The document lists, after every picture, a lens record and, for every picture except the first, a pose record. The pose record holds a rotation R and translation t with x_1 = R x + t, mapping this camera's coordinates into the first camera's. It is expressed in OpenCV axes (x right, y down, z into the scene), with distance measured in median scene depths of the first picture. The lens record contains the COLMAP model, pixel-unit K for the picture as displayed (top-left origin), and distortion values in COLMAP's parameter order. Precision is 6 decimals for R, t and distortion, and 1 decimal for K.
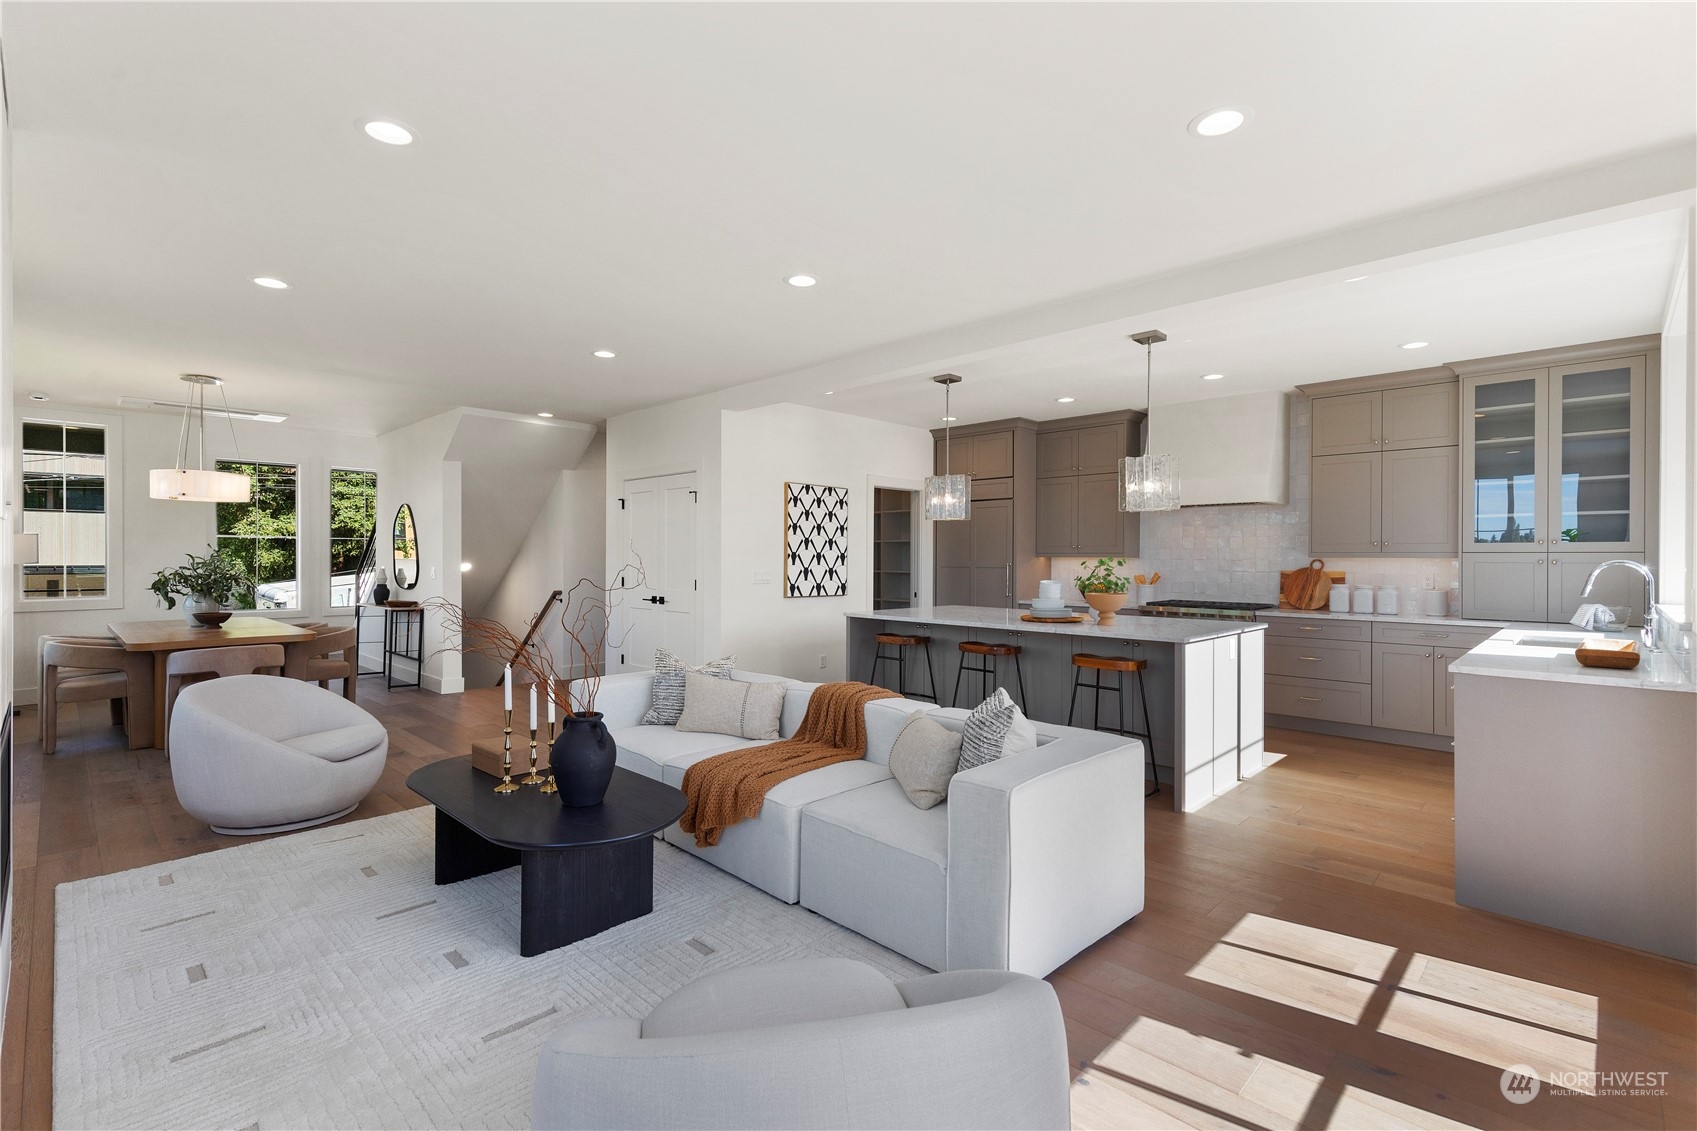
lens RADIAL K [[772.3, 0, 837.9], [0, 772.3, 557.2], [0, 0, 1]] dist [-0.005158, -0.001723]
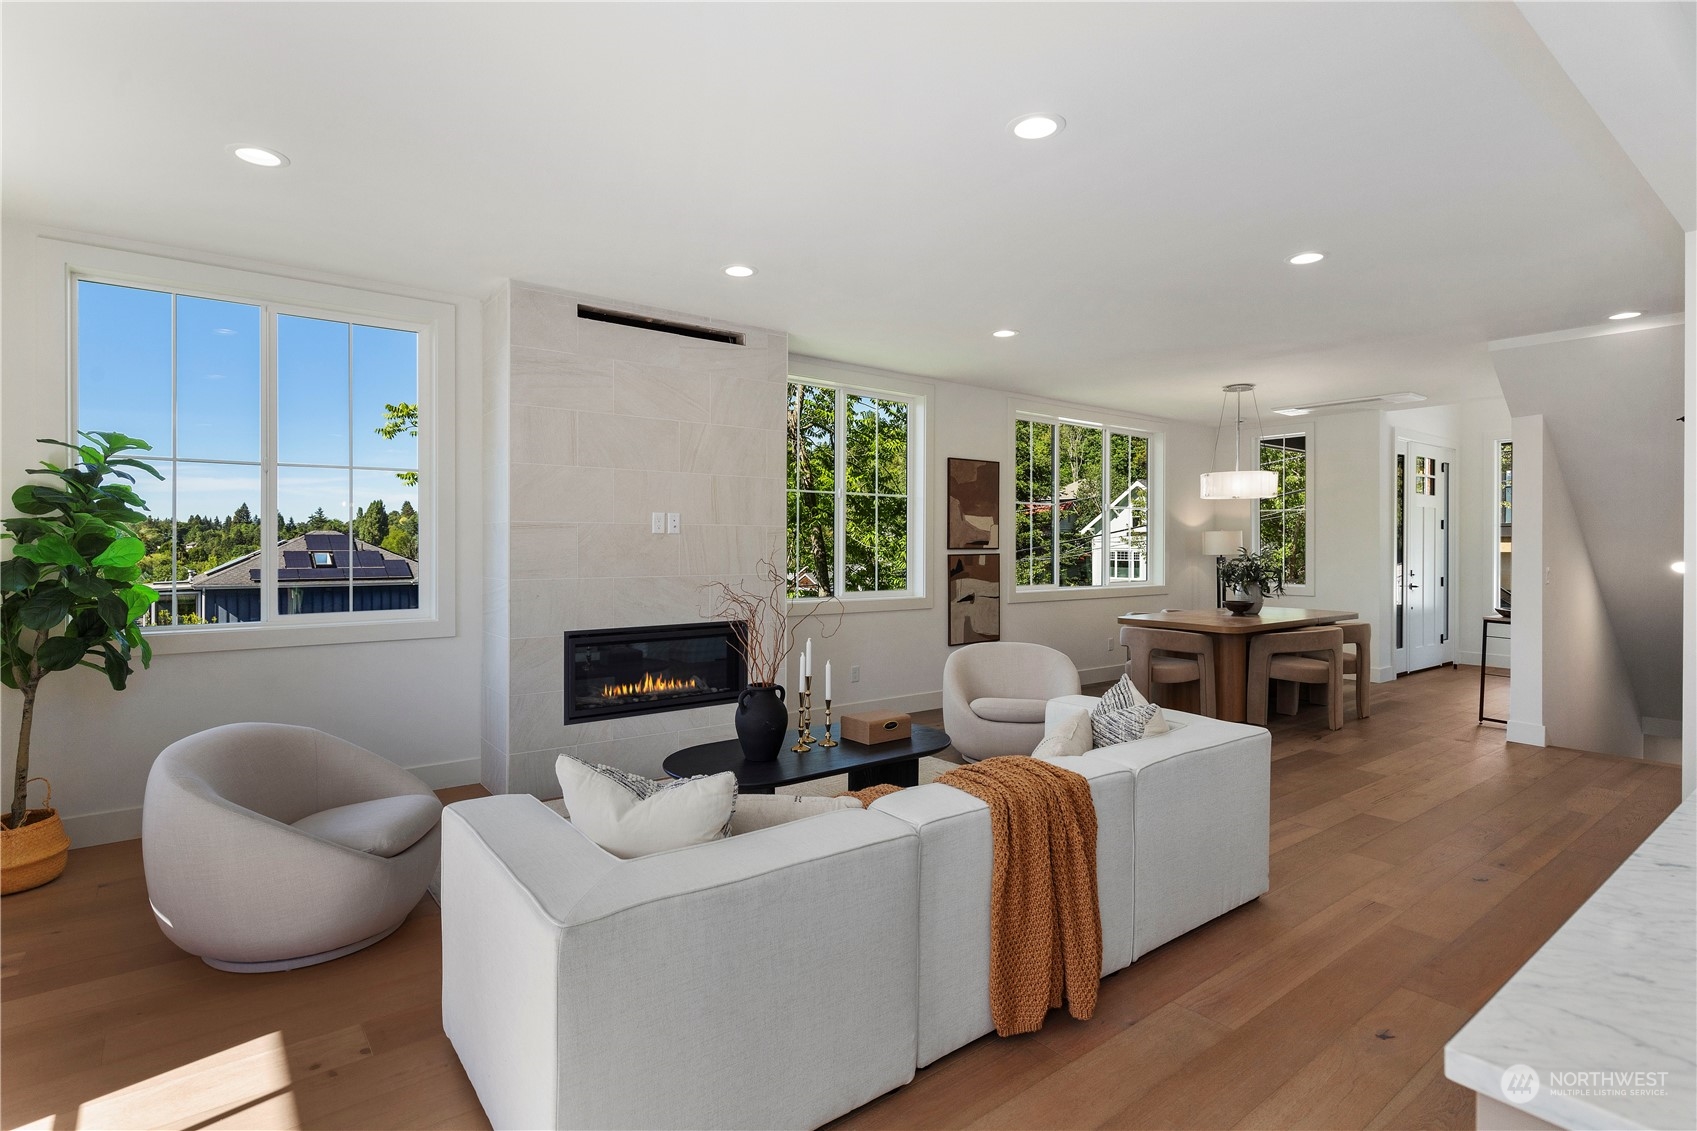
lens RADIAL K [[836.3, 0, 825.6], [0, 836.3, 545.0], [0, 0, 1]] dist [-0.014431, 0.000669]
pose [[-0.150554, -0.003622, -0.988595, 0.382448], [-0.003385, 0.999989, -0.003148, -0.001326], [0.988596, 0.002873, -0.150565, 0.525827]]
